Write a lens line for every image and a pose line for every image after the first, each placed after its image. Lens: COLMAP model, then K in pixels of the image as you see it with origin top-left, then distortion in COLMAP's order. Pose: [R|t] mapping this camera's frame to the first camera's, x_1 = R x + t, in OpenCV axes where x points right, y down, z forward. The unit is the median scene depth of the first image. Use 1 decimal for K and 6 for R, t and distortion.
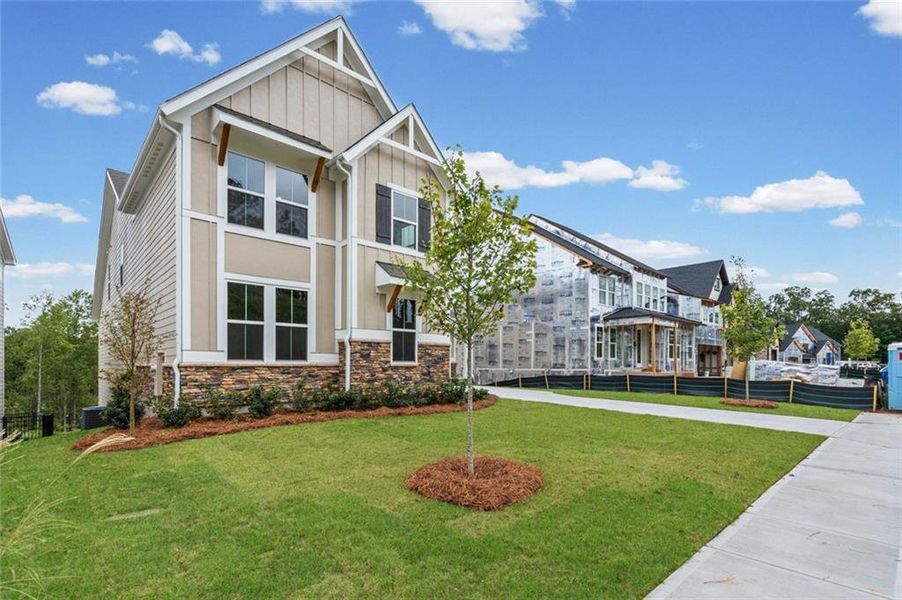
lens RADIAL K [[431.7, 0, 448.0], [0, 431.7, 360.4], [0, 0, 1]] dist [-0.000534, 0.000134]
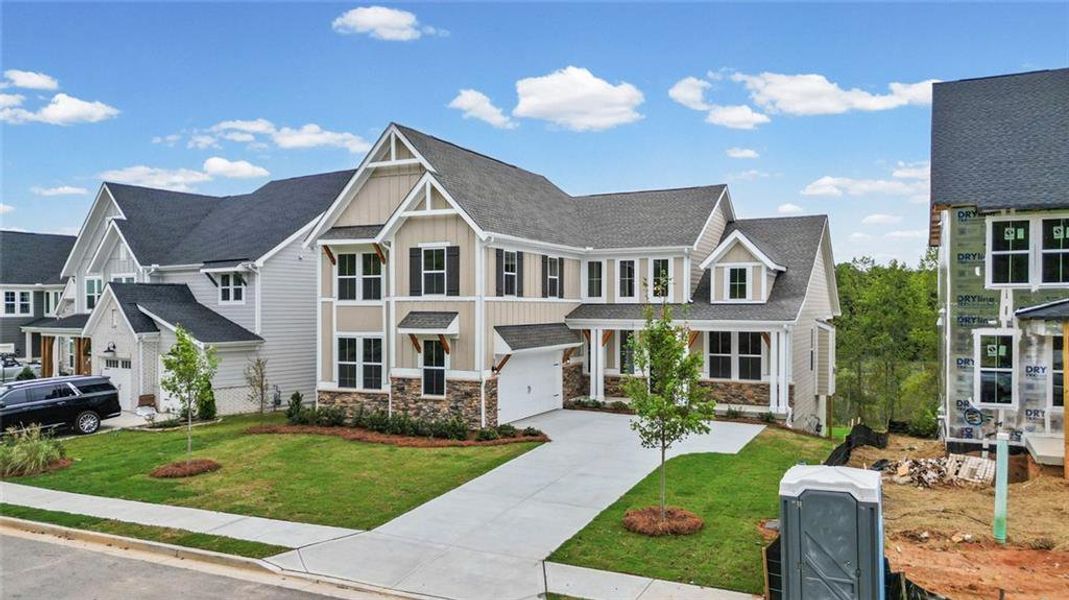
lens RADIAL K [[761.2, 0, 559.5], [0, 761.2, 304.1], [0, 0, 1]] dist [0.075591, -0.002296]
pose [[0.384149, -0.006595, -0.923247, 2.088649], [0.009028, 0.999954, -0.003386, -0.252099], [0.923227, -0.007034, 0.384191, 0.588379]]
